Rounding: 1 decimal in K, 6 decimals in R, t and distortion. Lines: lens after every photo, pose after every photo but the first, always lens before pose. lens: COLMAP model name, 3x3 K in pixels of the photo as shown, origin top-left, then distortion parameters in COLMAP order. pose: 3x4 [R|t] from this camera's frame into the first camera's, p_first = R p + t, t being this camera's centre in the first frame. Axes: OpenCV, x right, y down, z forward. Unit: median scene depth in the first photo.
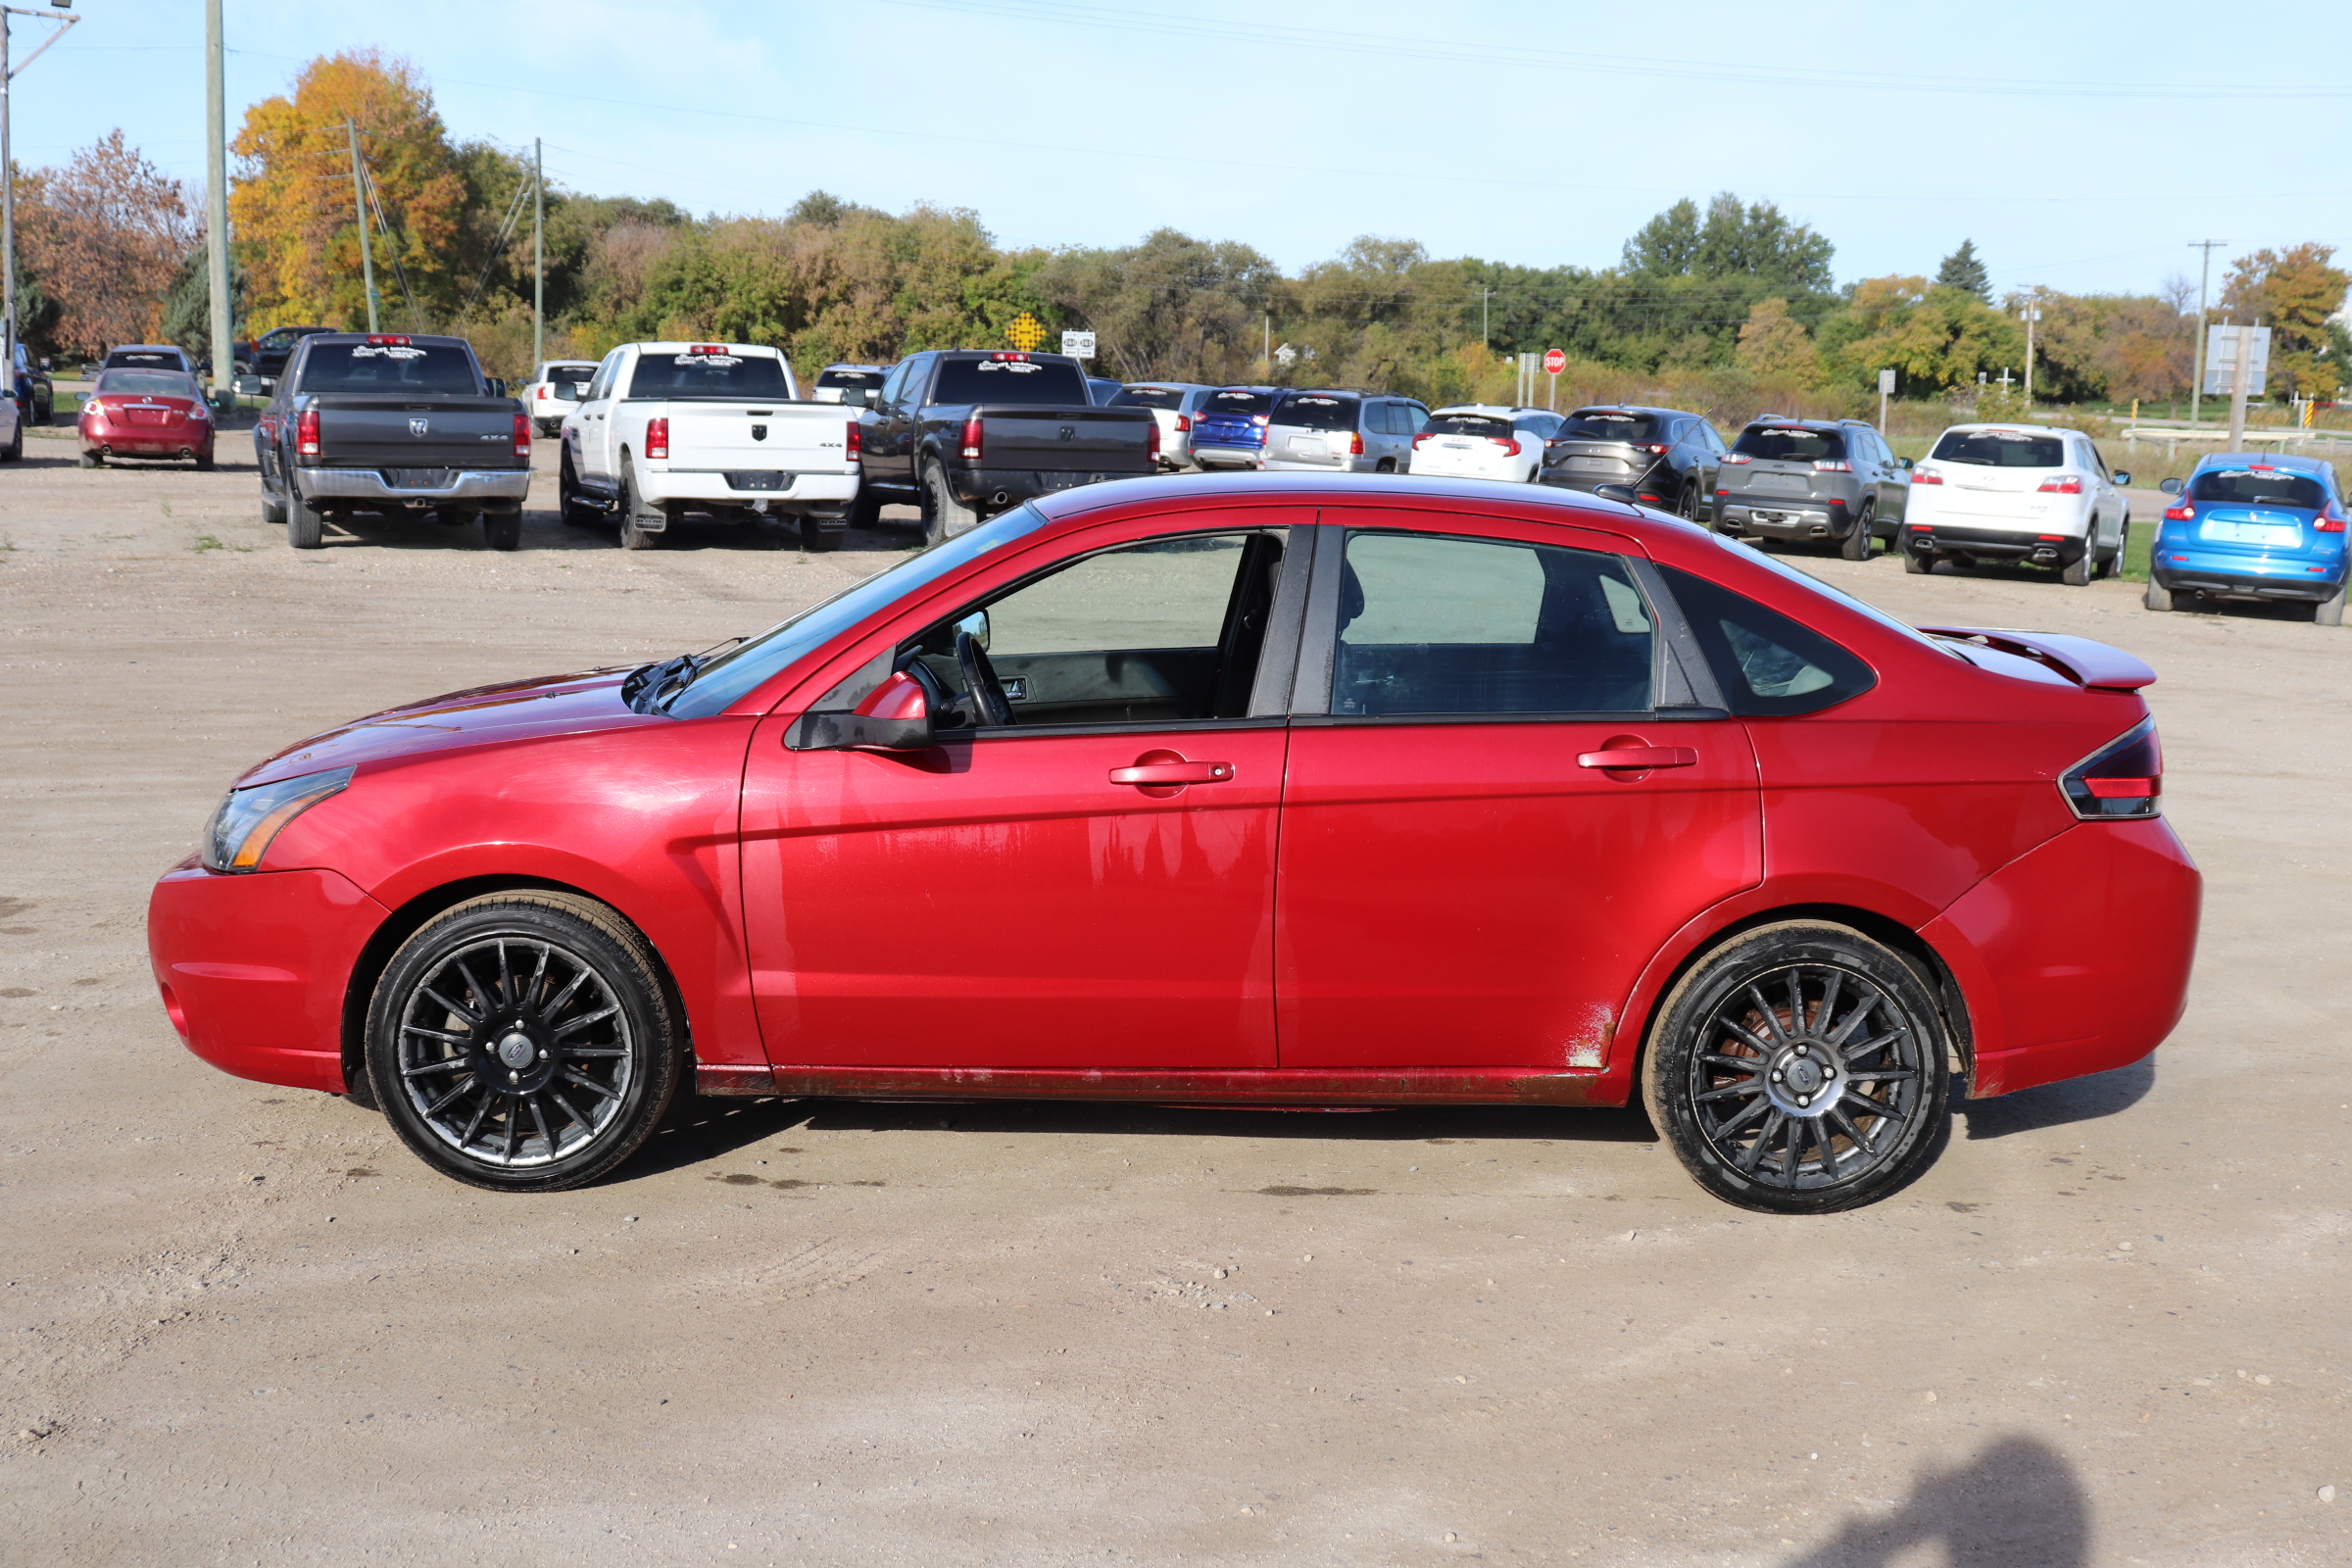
lens RADIAL K [[2671.4, 0, 1177.4], [0, 2671.4, 790.1], [0, 0, 1]] dist [-0.037390, 0.000000]
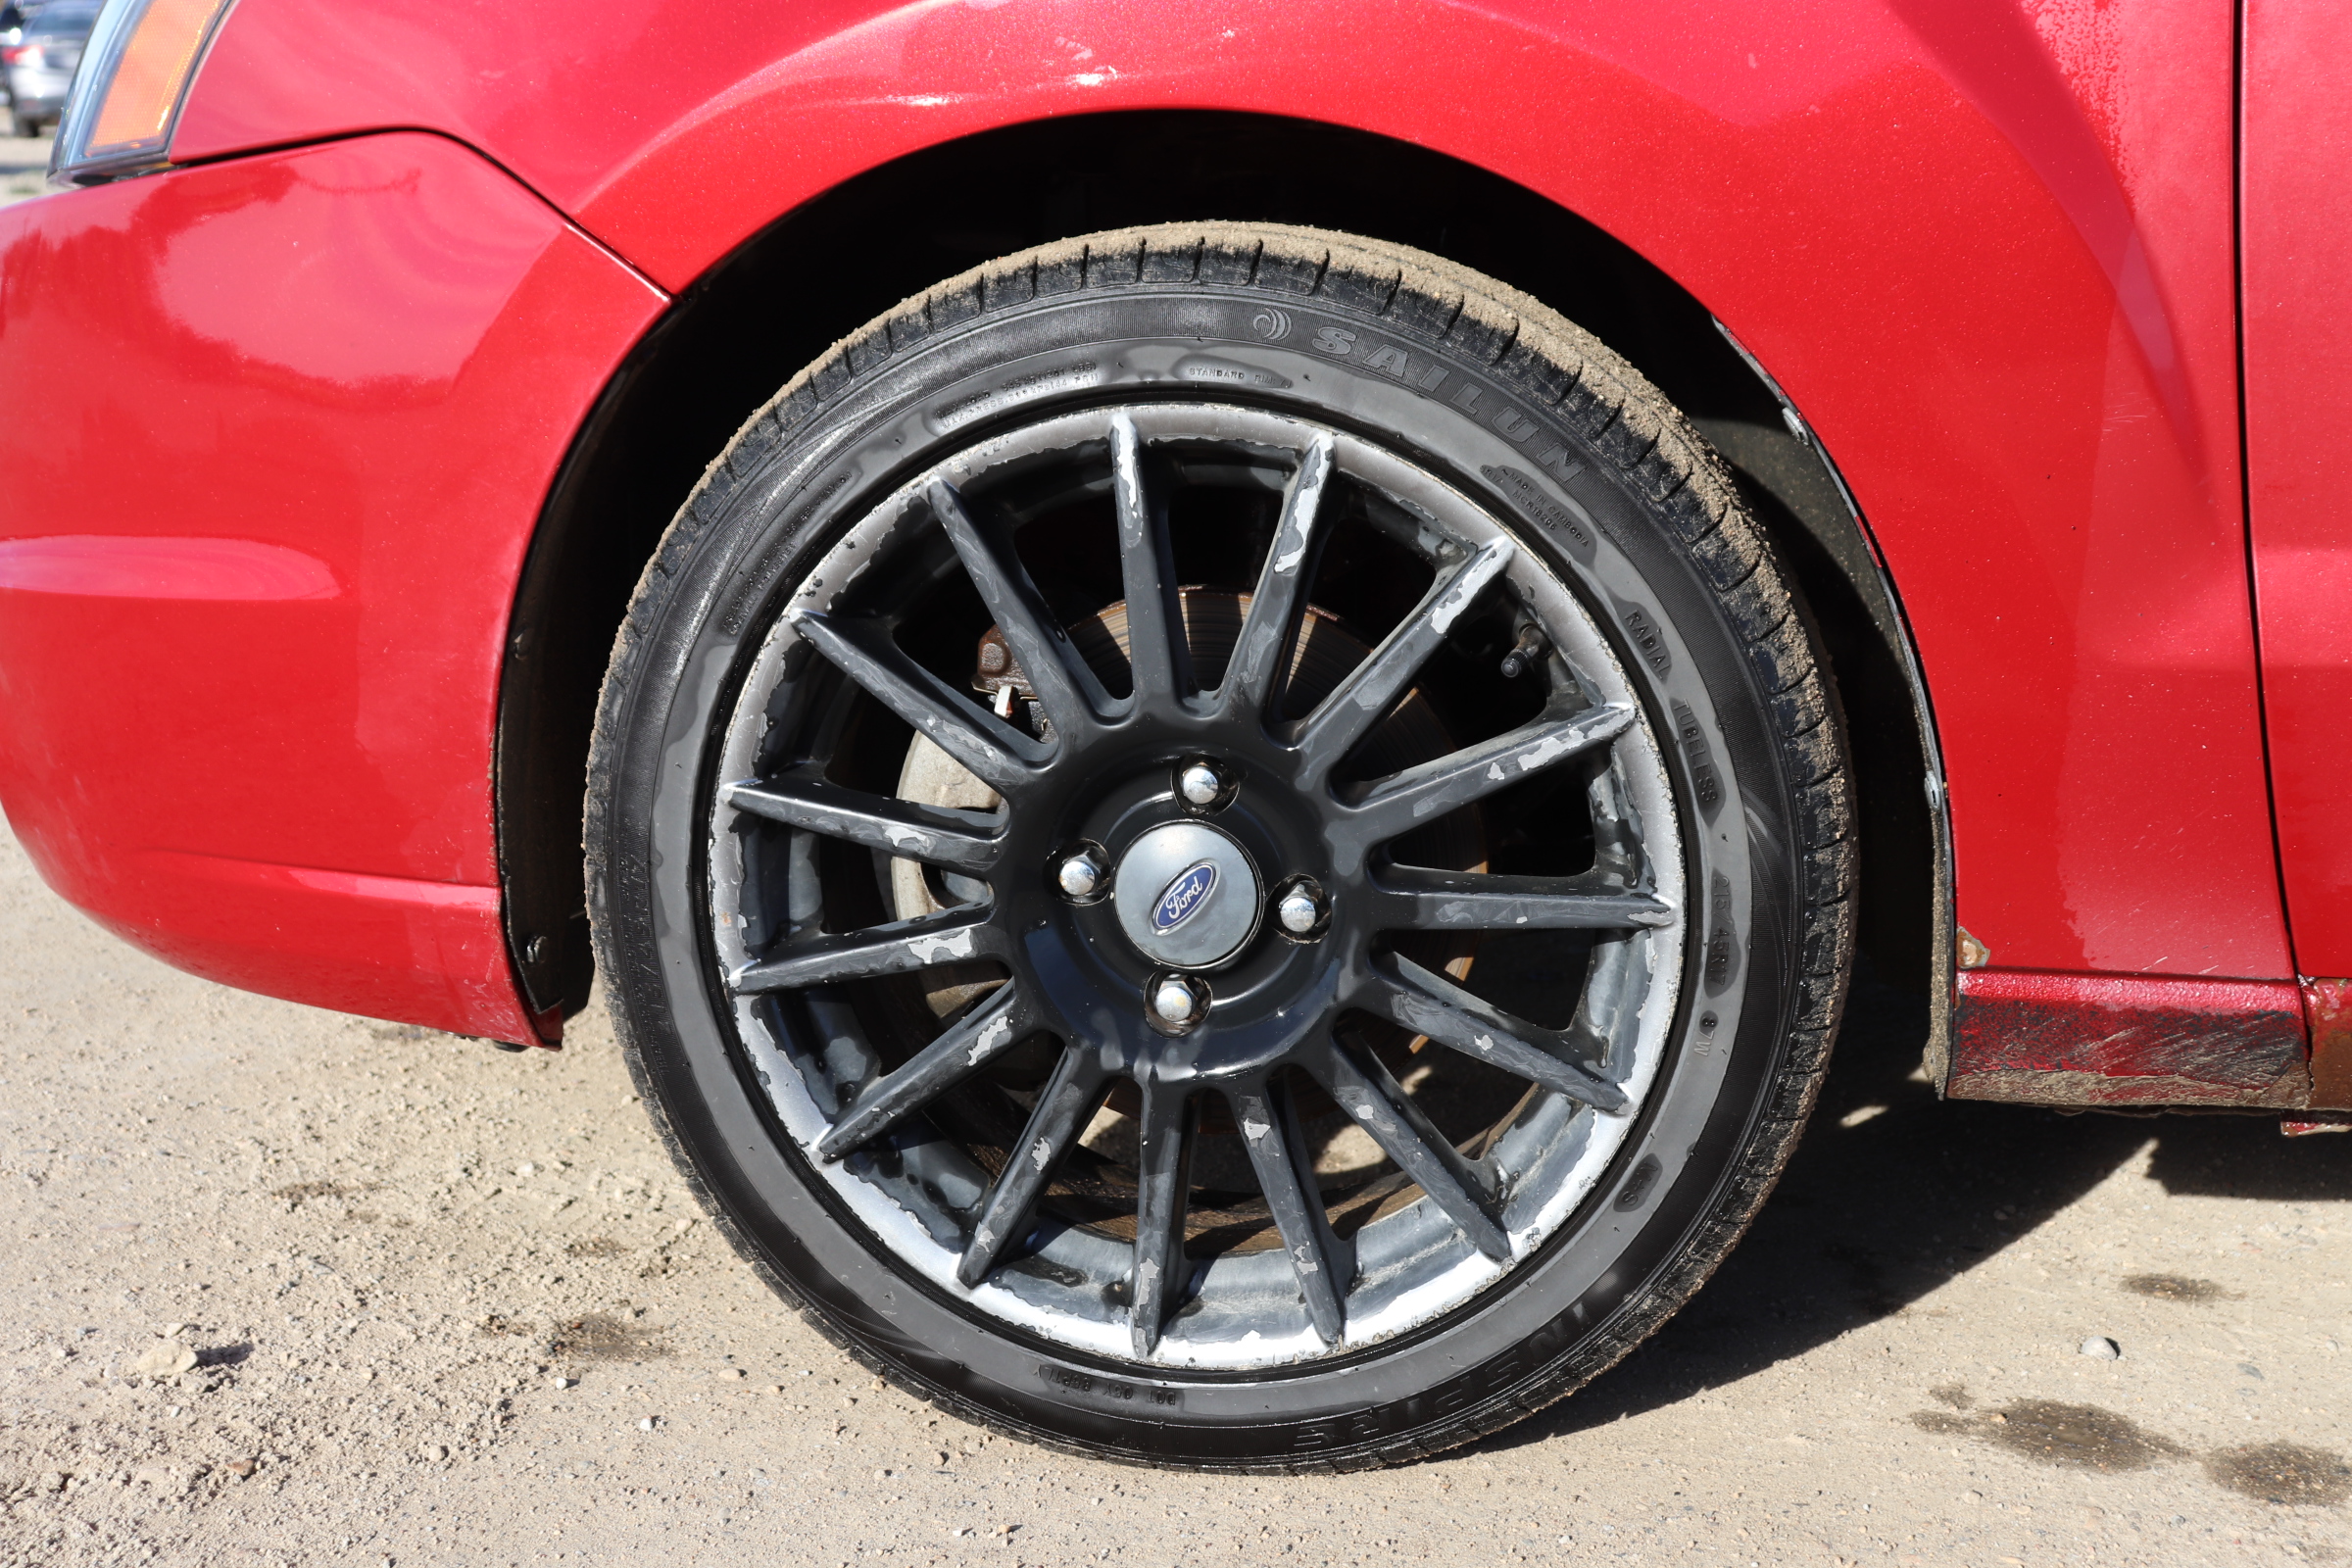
lens RADIAL K [[3086.4, 0, 1179.1], [0, 3086.4, 783.6], [0, 0, 1]] dist [0.103672, 0.000000]
pose [[0.978786, 0.012312, -0.204516, -0.191625], [0.000701, 0.997986, 0.063436, 0.070089], [0.204886, -0.062233, 0.976805, 0.728198]]
